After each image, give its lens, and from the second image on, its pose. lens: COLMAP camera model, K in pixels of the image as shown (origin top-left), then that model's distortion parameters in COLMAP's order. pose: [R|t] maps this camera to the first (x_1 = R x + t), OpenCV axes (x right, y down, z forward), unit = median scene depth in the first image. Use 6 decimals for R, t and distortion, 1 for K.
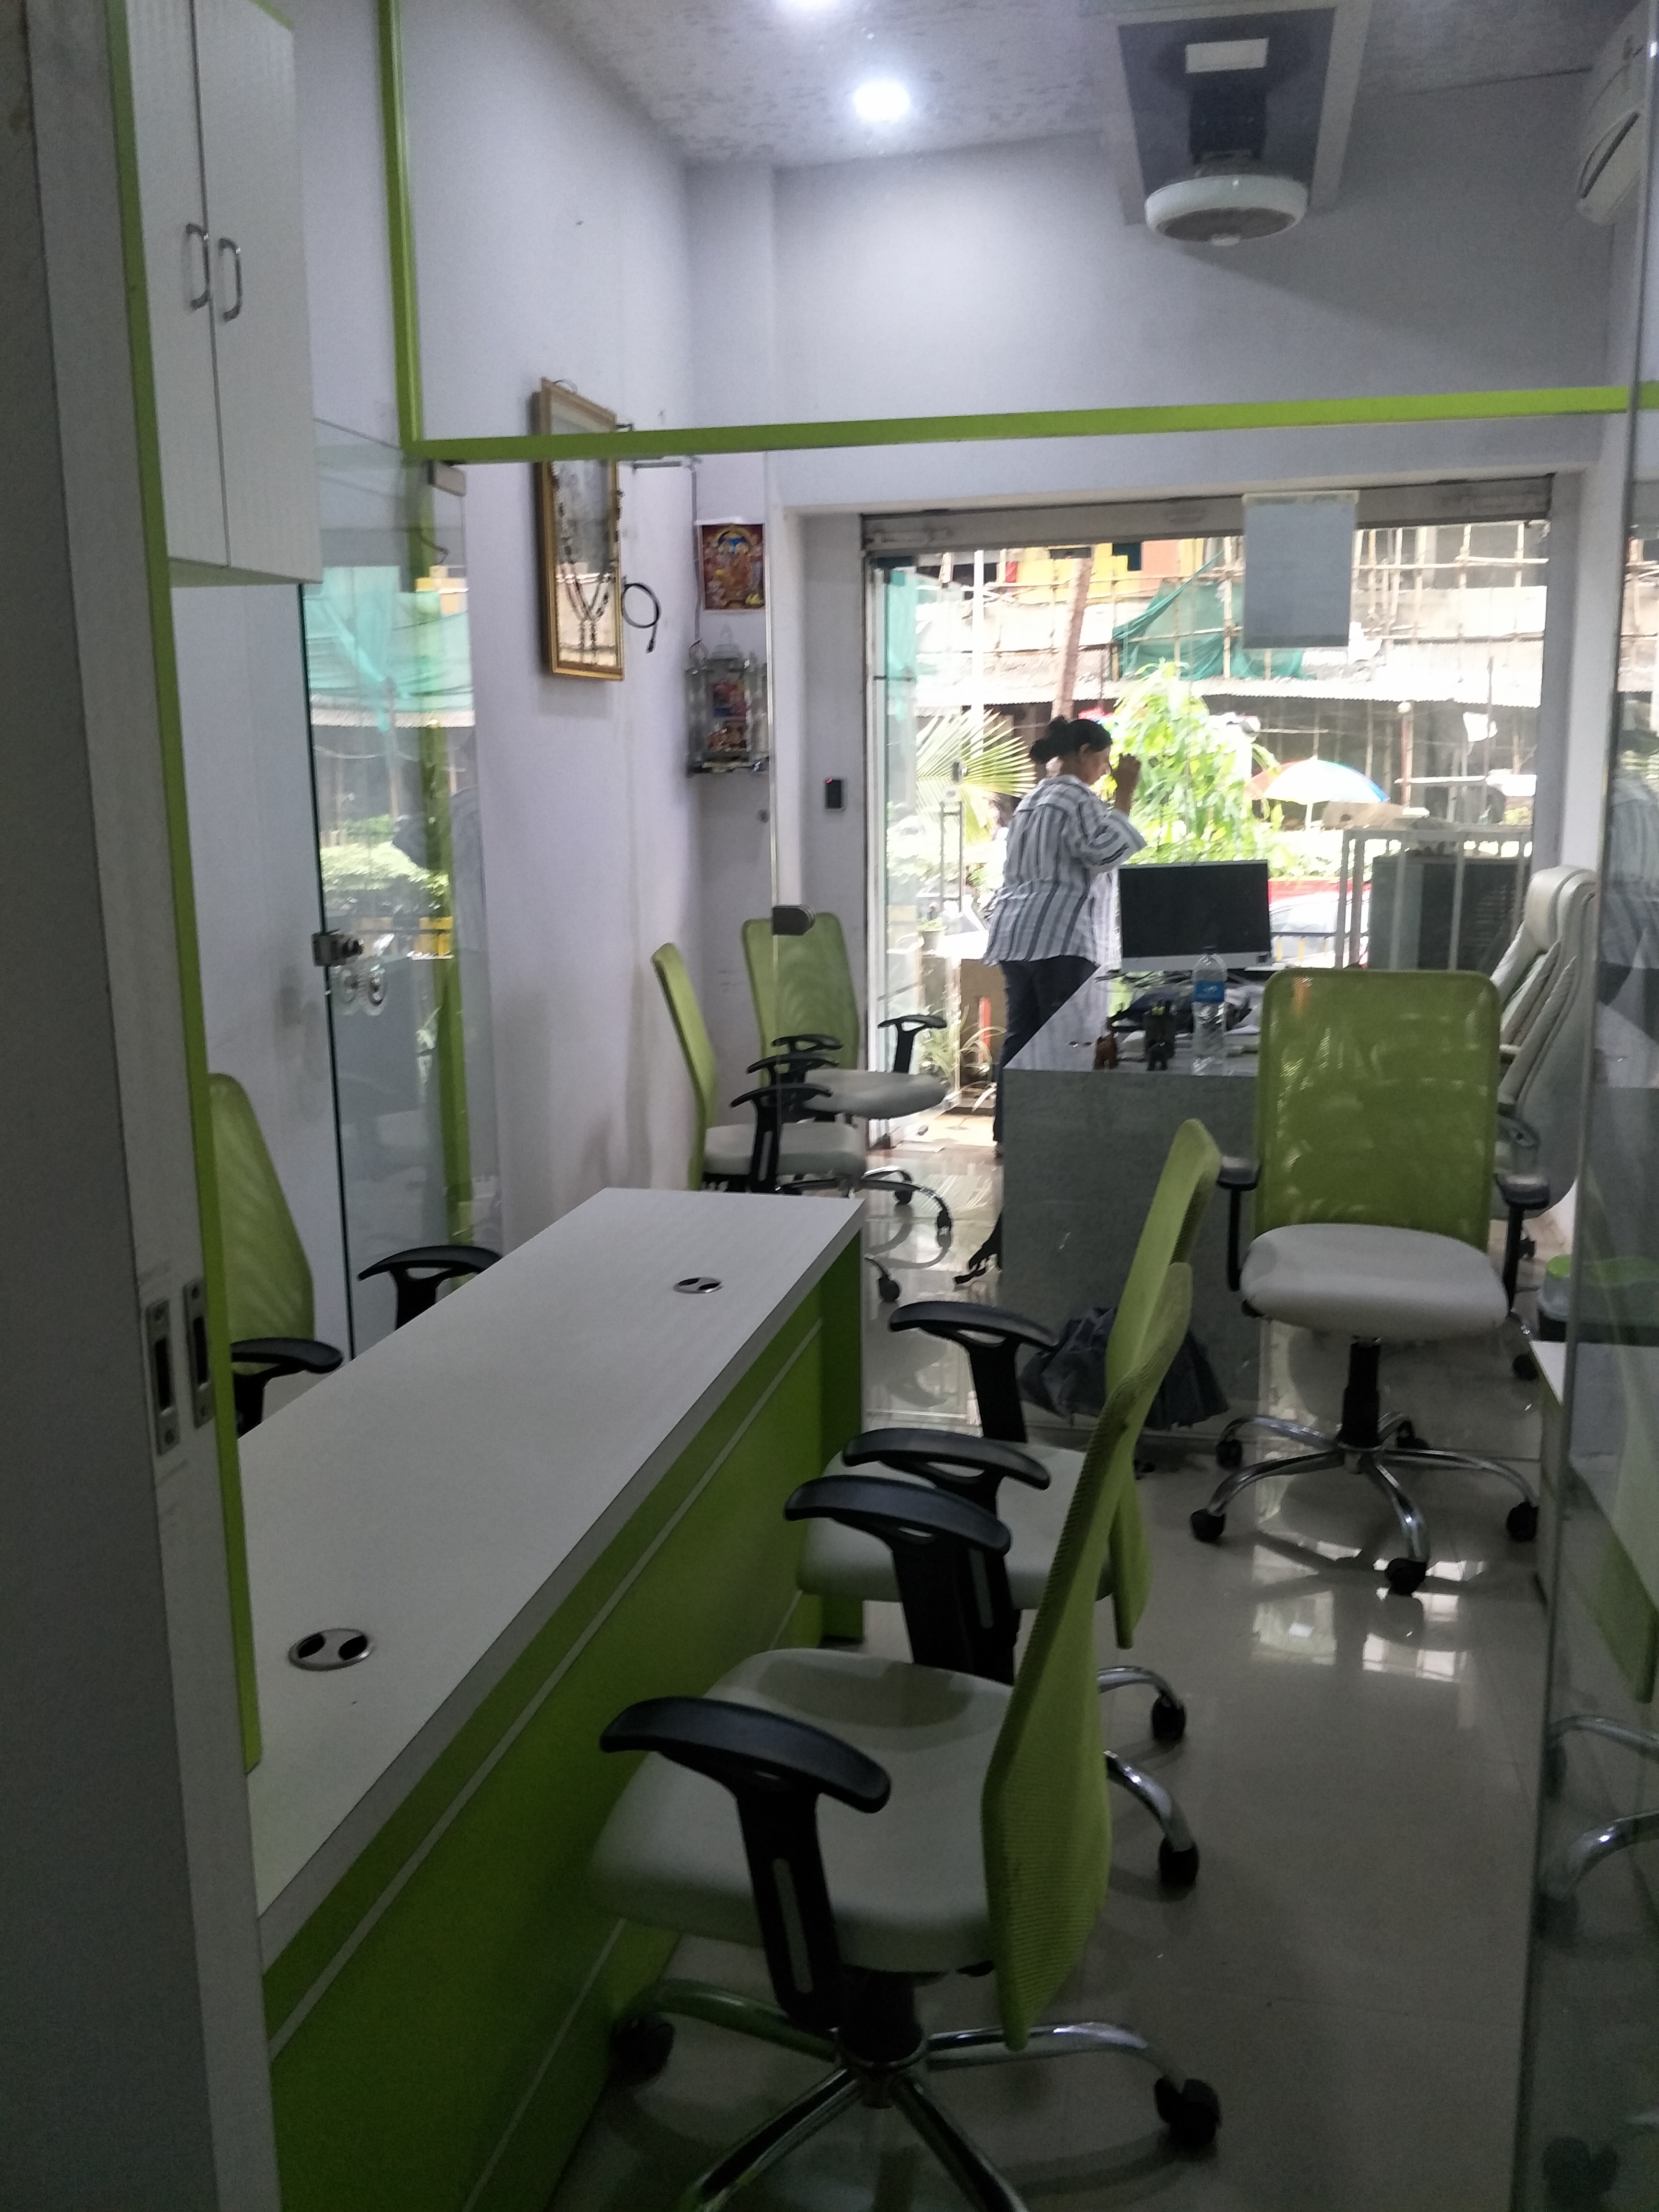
lens RADIAL K [[1842.8, 0, 827.6], [0, 1842.8, 1104.5], [0, 0, 1]] dist [0.005258, -0.000578]
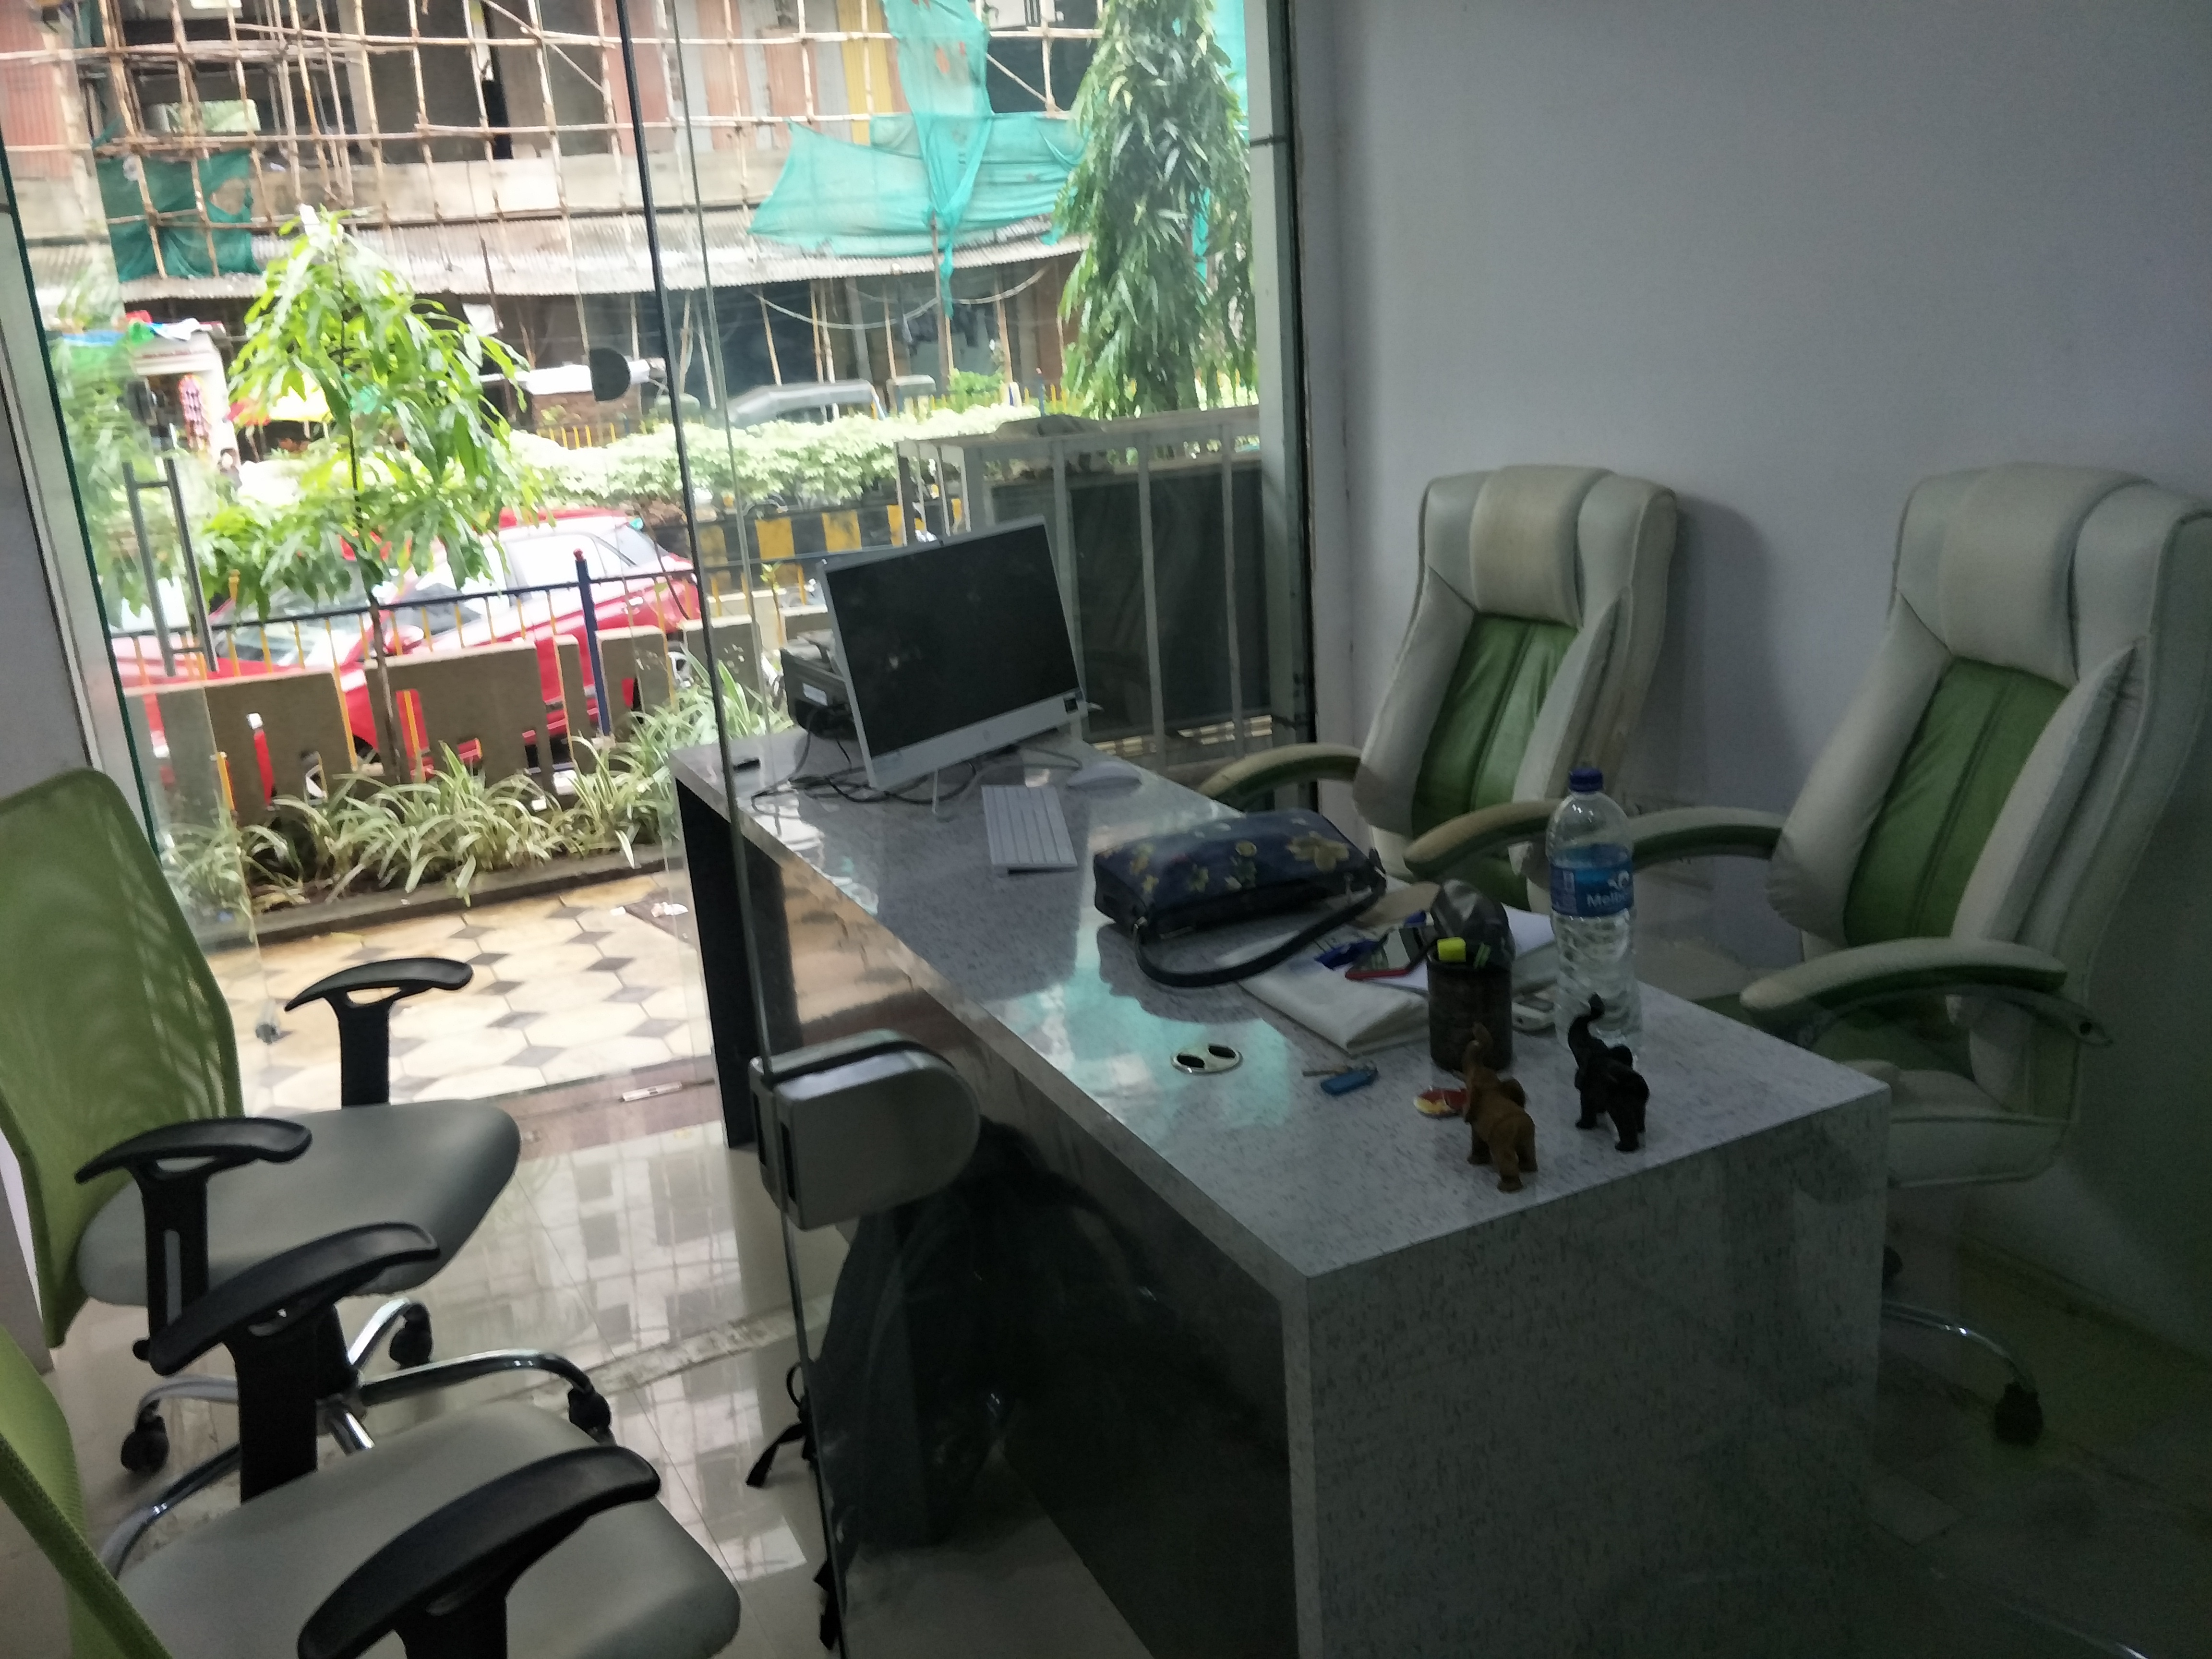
lens RADIAL K [[1842.8, 0, 1106.3], [0, 1842.8, 833.4], [0, 0, 1]] dist [0.005258, -0.000578]
pose [[0.762529, -0.229072, 0.605041, -0.015780], [0.188973, 0.973295, 0.130333, -0.021133], [-0.618739, 0.014954, 0.785454, 0.110283]]
